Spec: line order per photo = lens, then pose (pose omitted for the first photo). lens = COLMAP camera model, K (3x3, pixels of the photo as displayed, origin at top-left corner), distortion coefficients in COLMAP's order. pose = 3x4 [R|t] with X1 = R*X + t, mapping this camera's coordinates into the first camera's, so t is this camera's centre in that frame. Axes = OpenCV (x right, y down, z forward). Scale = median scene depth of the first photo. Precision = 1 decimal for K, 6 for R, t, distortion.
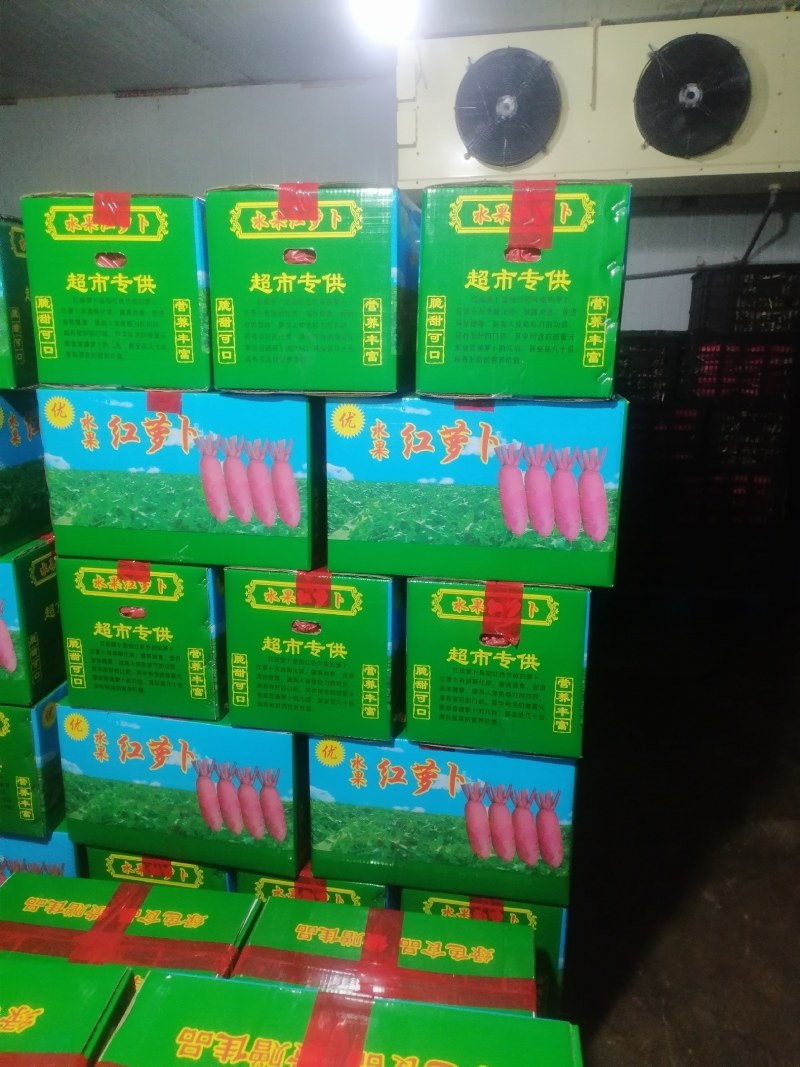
lens RADIAL K [[803.8, 0, 402.5], [0, 803.8, 539.3], [0, 0, 1]] dist [0.102519, -0.098211]
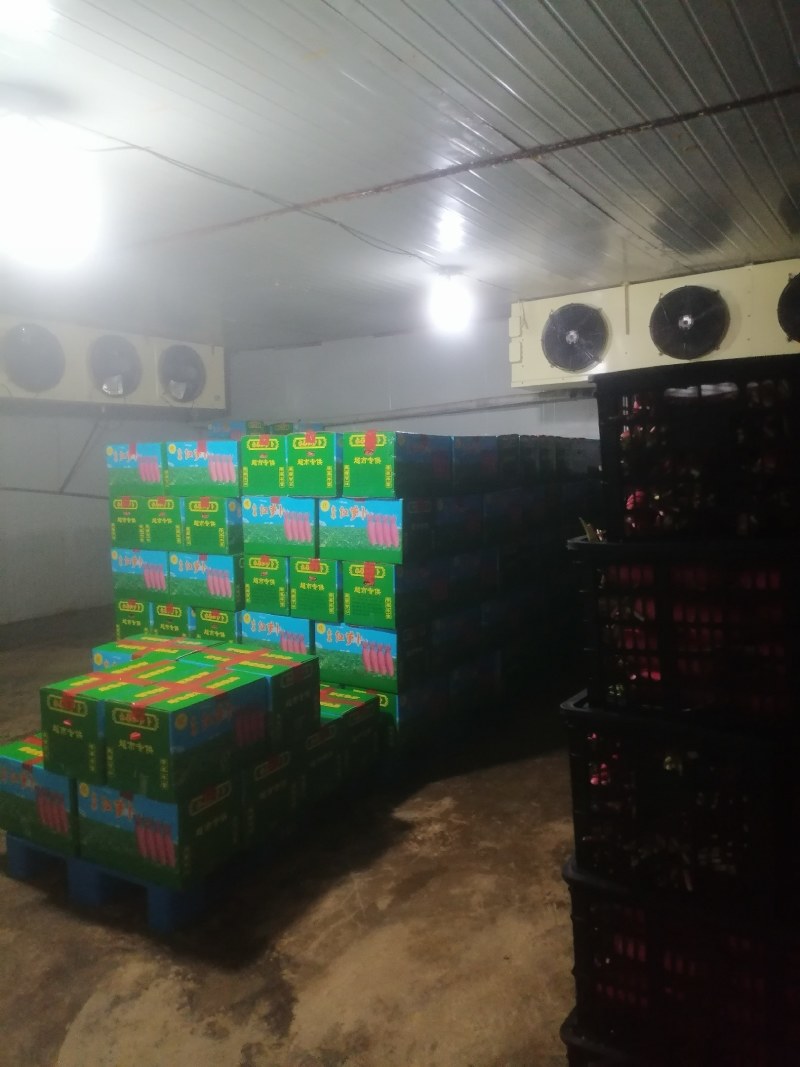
lens RADIAL K [[803.8, 0, 402.5], [0, 803.8, 539.3], [0, 0, 1]] dist [0.102519, -0.098211]
pose [[0.922461, 0.021312, -0.385501, 1.258142], [-0.081927, 0.986542, -0.141502, 0.347273], [0.377297, 0.162113, 0.911793, -1.473440]]
